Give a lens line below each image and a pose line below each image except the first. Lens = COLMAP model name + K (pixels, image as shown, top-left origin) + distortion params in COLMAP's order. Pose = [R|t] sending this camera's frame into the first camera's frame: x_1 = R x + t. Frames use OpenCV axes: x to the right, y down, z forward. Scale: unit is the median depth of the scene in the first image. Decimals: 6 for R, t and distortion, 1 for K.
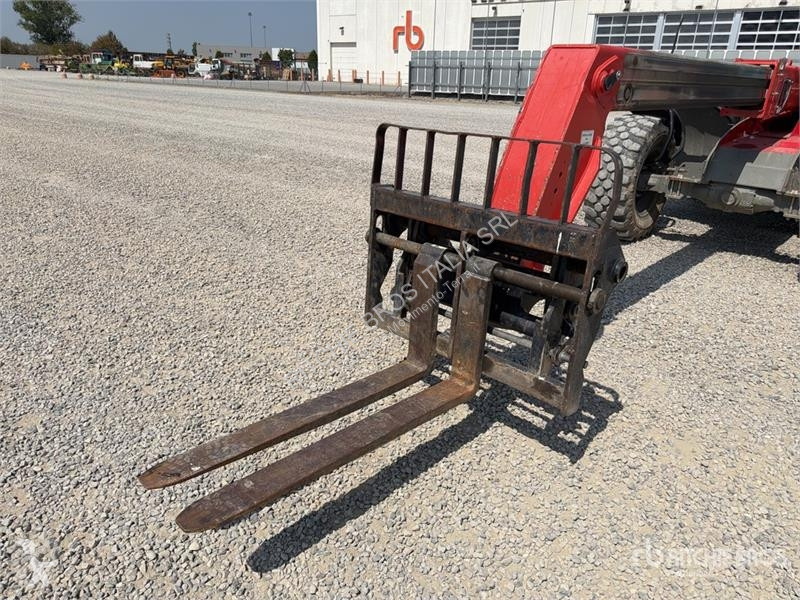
lens RADIAL K [[555.9, 0, 408.5], [0, 555.9, 300.7], [0, 0, 1]] dist [-0.006670, 0.002717]
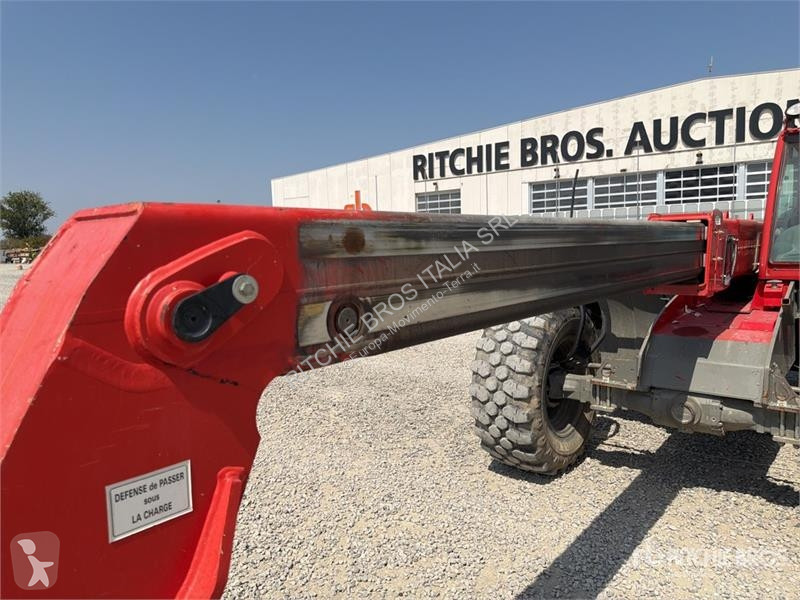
lens RADIAL K [[556.3, 0, 403.2], [0, 556.3, 310.2], [0, 0, 1]] dist [0.047318, -0.063770]
pose [[0.996448, -0.067456, 0.050403, 0.045652], [0.078422, 0.961424, -0.263654, -0.030596], [-0.030674, 0.266670, 0.963300, 0.069864]]
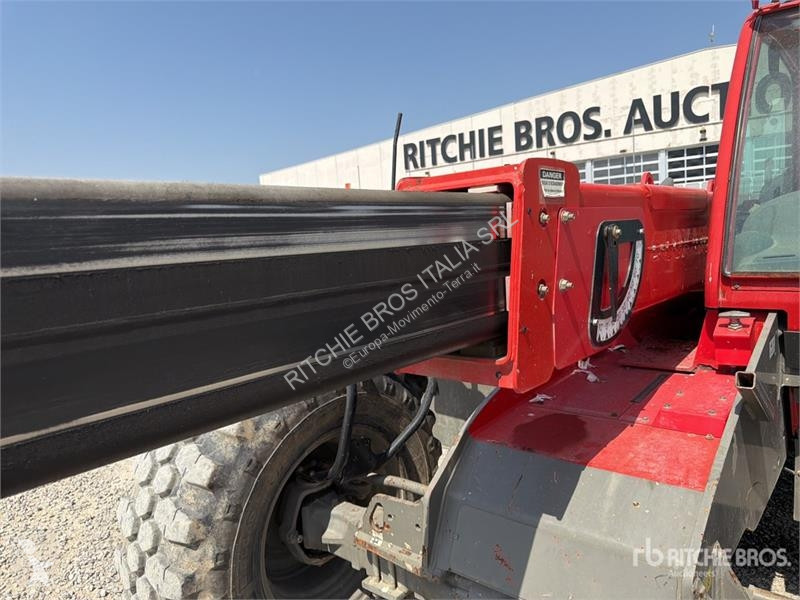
lens RADIAL K [[564.3, 0, 404.0], [0, 564.3, 313.6], [0, 0, 1]] dist [-0.002099, -0.007598]
pose [[0.994131, -0.103550, 0.031321, 0.106726], [0.108096, 0.962435, -0.249066, -0.055769], [-0.004354, 0.250990, 0.967980, 0.137913]]
